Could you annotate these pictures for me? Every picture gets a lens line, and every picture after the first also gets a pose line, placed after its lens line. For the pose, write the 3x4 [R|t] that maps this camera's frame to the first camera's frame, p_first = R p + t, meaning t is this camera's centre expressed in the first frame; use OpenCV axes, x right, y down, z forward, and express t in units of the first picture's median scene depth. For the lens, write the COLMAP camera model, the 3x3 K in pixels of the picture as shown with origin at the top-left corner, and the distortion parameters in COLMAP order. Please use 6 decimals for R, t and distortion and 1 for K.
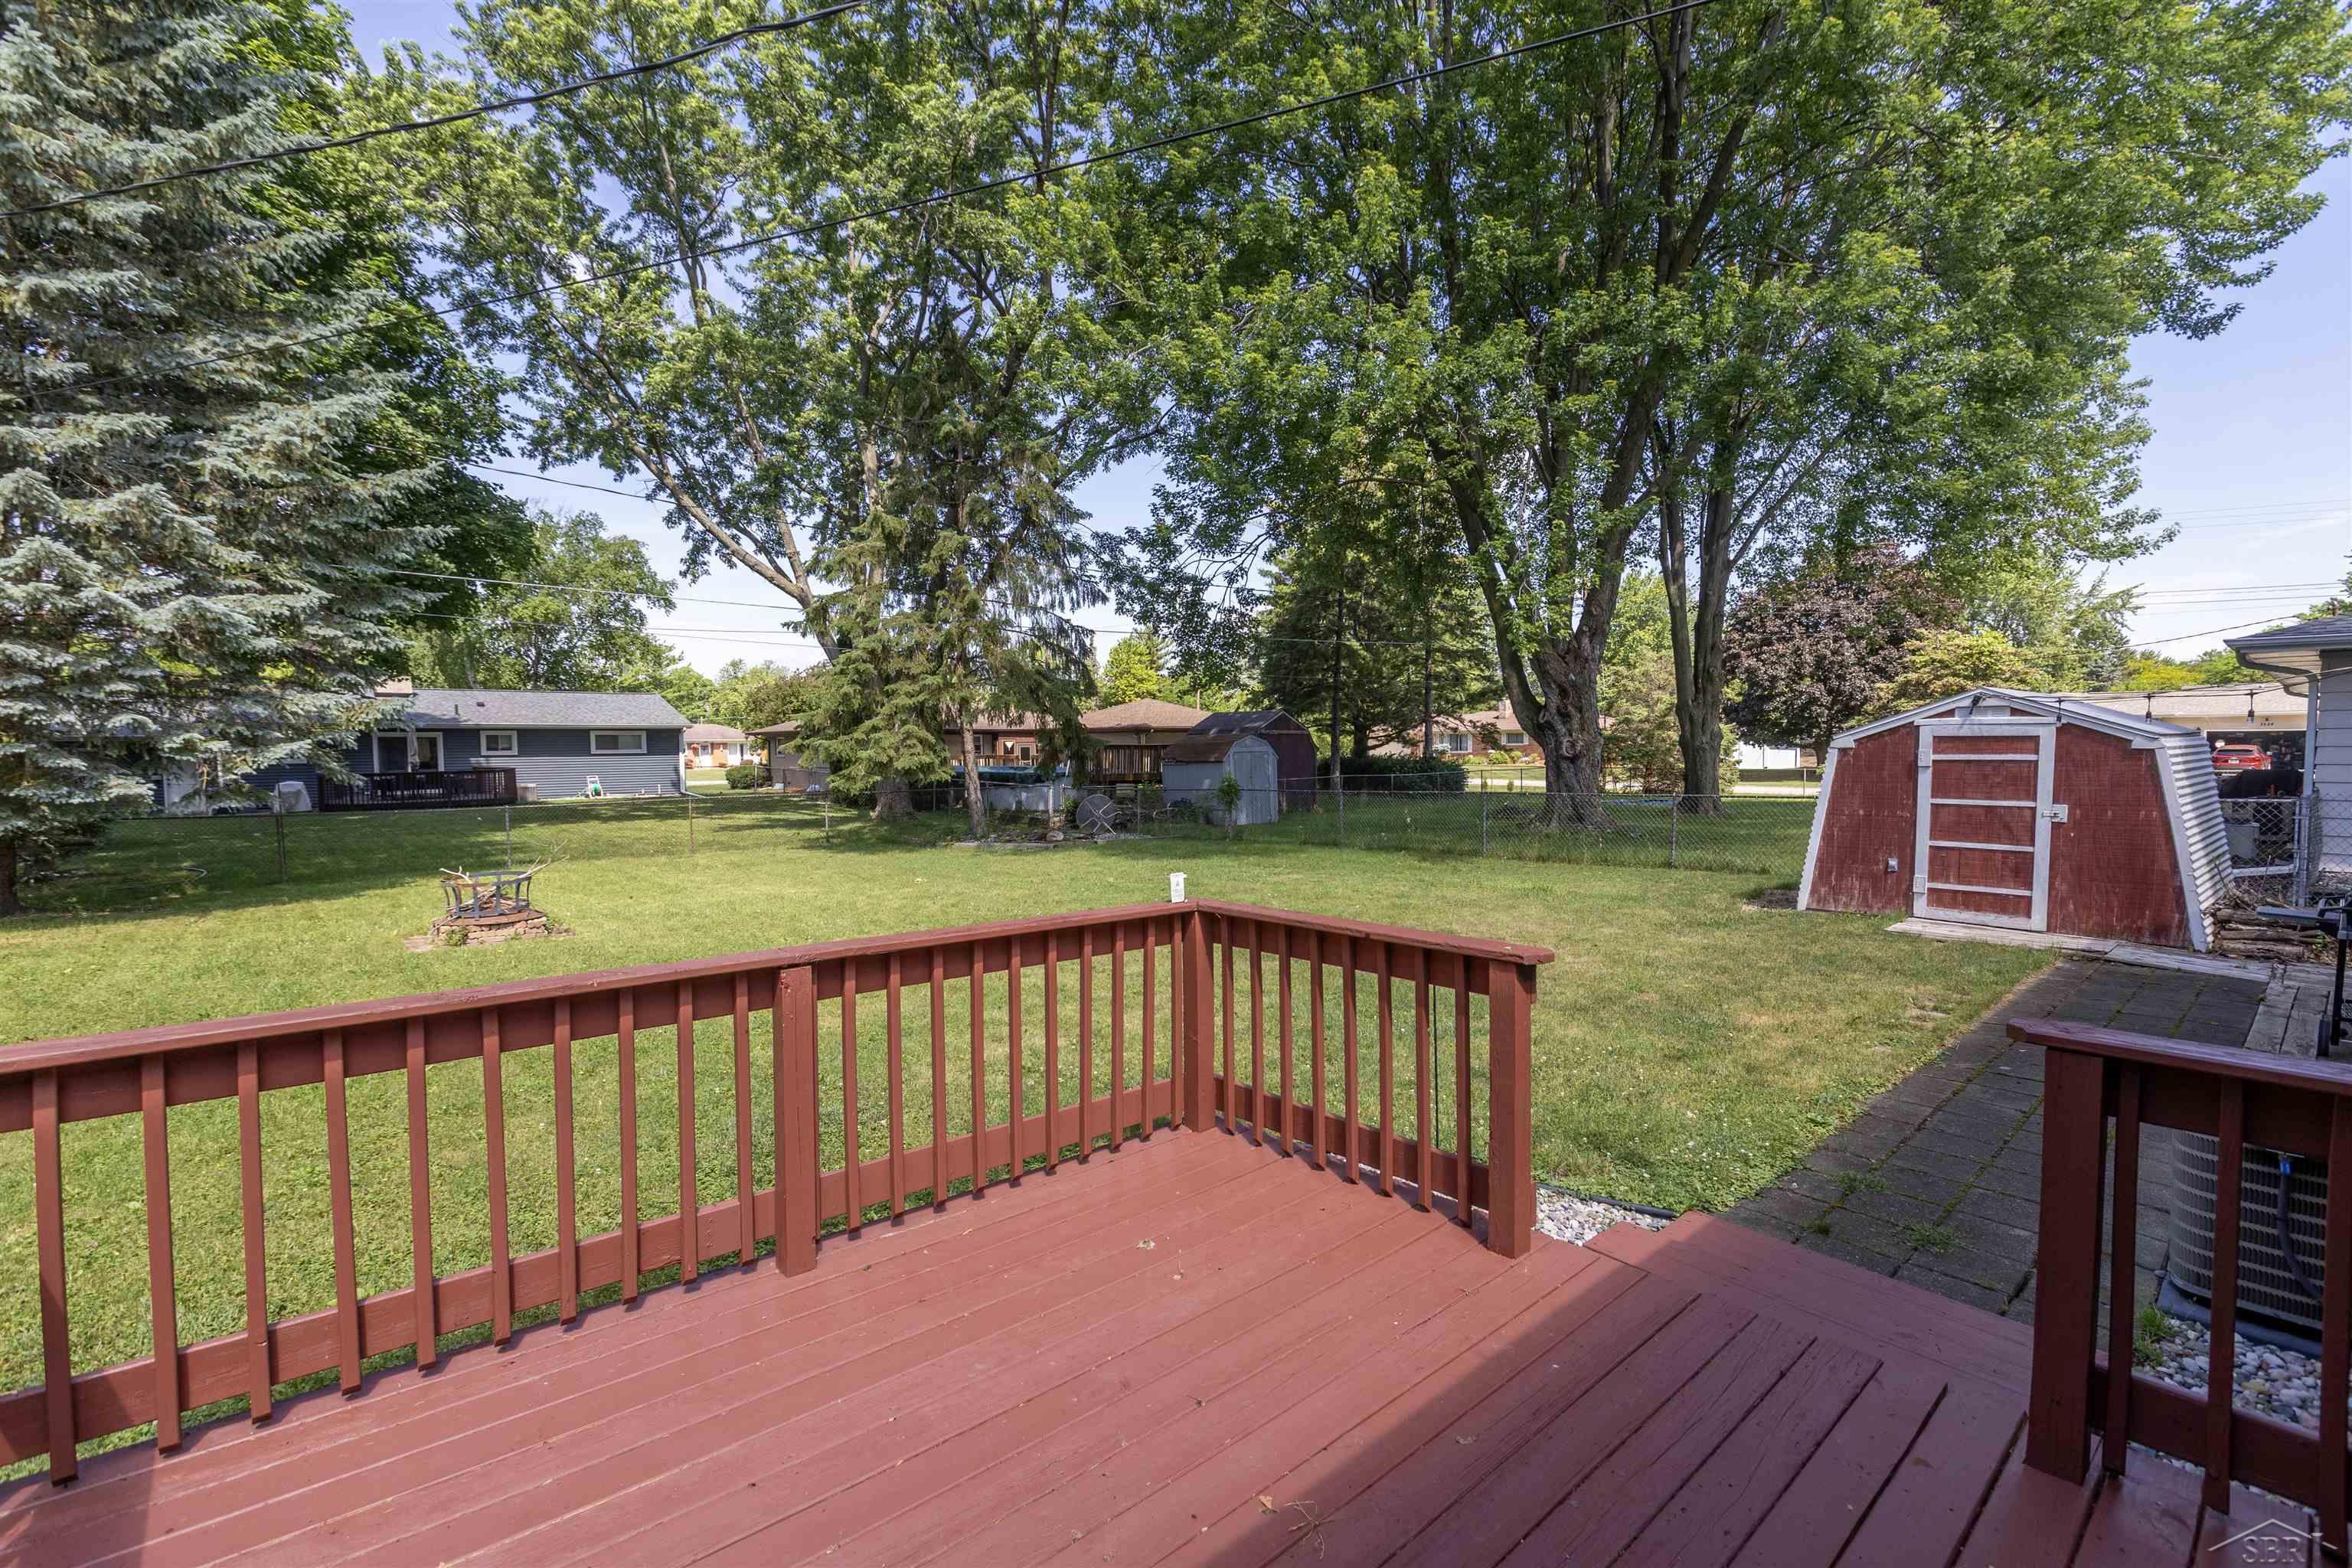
lens RADIAL K [[1117.8, 0, 1176.0], [0, 1117.8, 784.0], [0, 0, 1]] dist [0.004200, 0.000787]
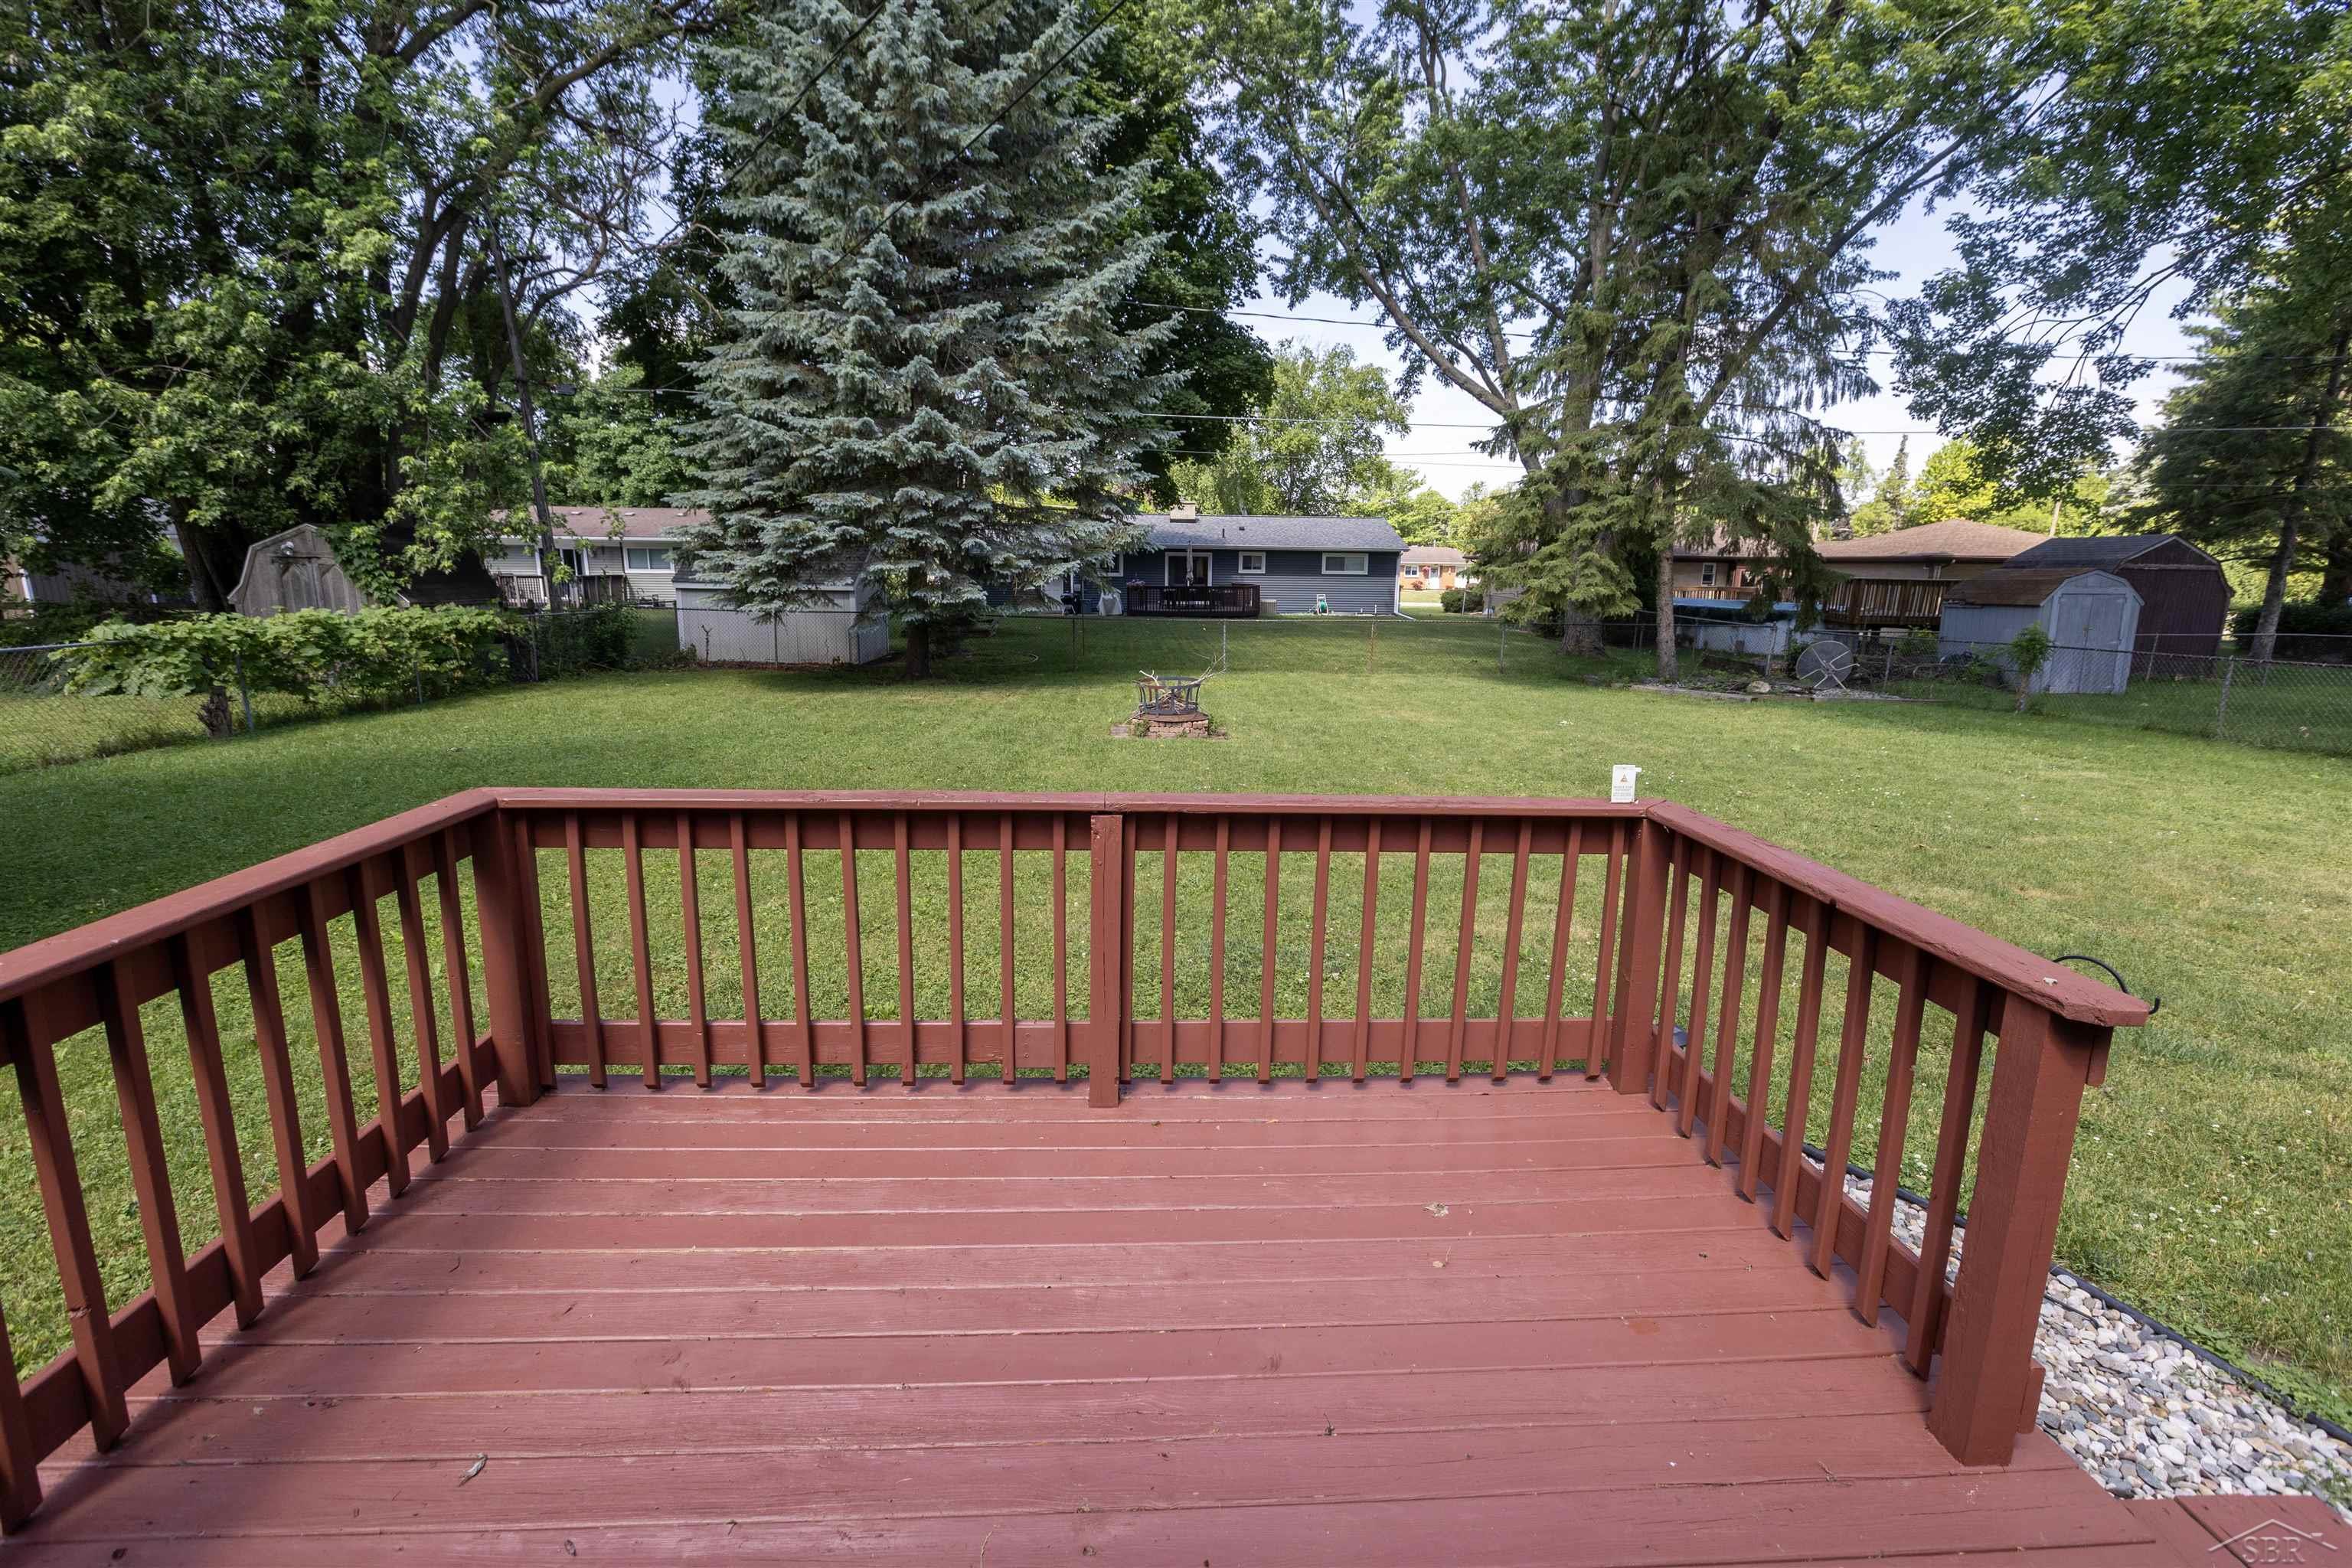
lens RADIAL K [[1084.9, 0, 1176.0], [0, 1084.9, 784.0], [0, 0, 1]] dist [0.003002, 0.000318]
pose [[0.769098, 0.144982, -0.622470, 0.074555], [-0.041893, 0.983273, 0.177257, -0.008489], [0.637757, -0.110251, 0.762306, 0.079807]]
